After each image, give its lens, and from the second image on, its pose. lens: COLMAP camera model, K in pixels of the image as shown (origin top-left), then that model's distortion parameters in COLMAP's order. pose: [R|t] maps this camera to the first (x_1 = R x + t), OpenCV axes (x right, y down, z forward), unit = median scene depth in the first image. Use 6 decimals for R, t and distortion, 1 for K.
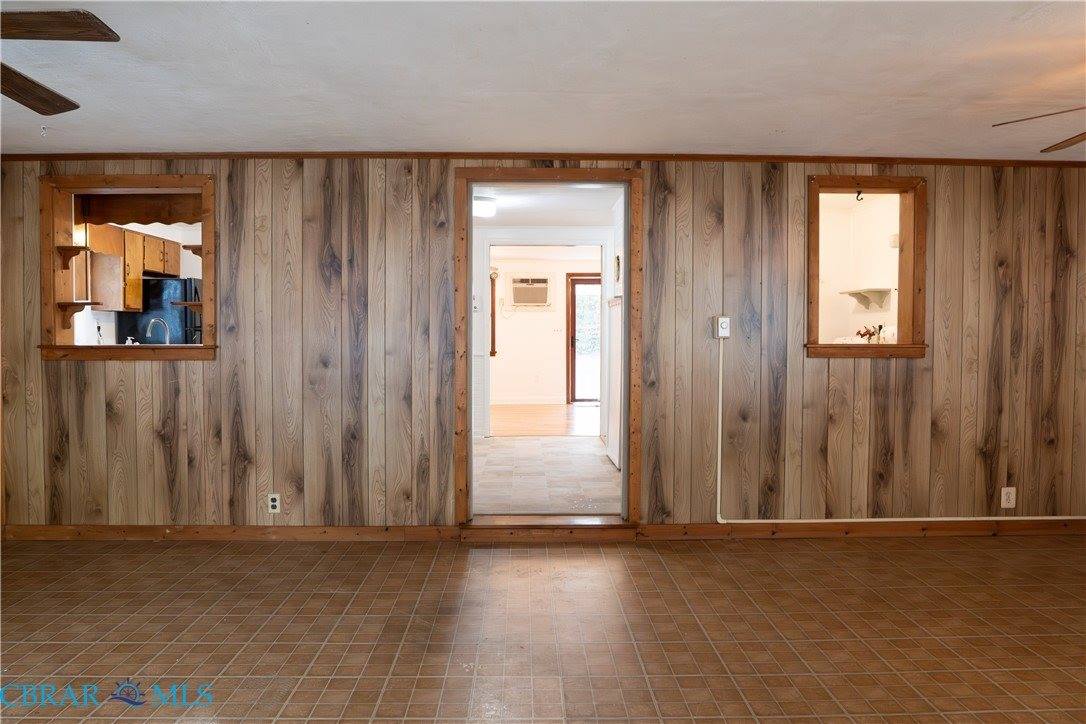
lens RADIAL K [[789.7, 0, 568.1], [0, 789.7, 356.4], [0, 0, 1]] dist [-0.088059, 0.064162]
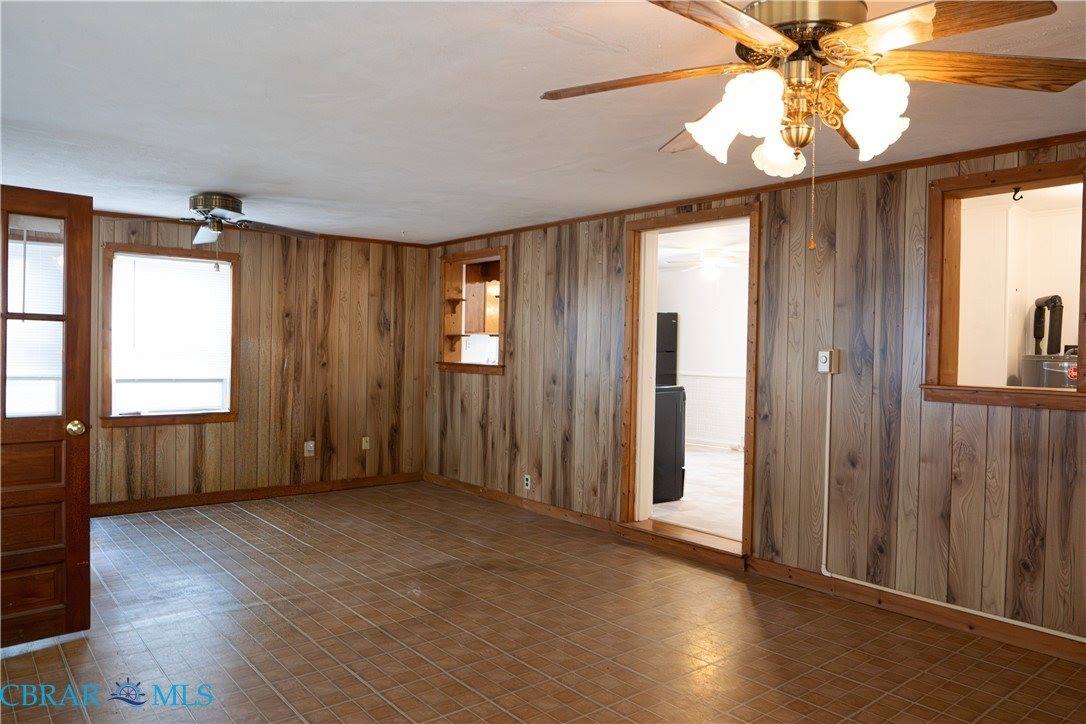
lens RADIAL K [[789.7, 0, 568.1], [0, 789.7, 356.4], [0, 0, 1]] dist [-0.088059, 0.064162]
pose [[0.611425, 0.019986, -0.791050, 0.743500], [-0.042496, 0.999068, -0.007605, -0.023388], [0.790160, 0.038266, 0.611705, 0.203355]]
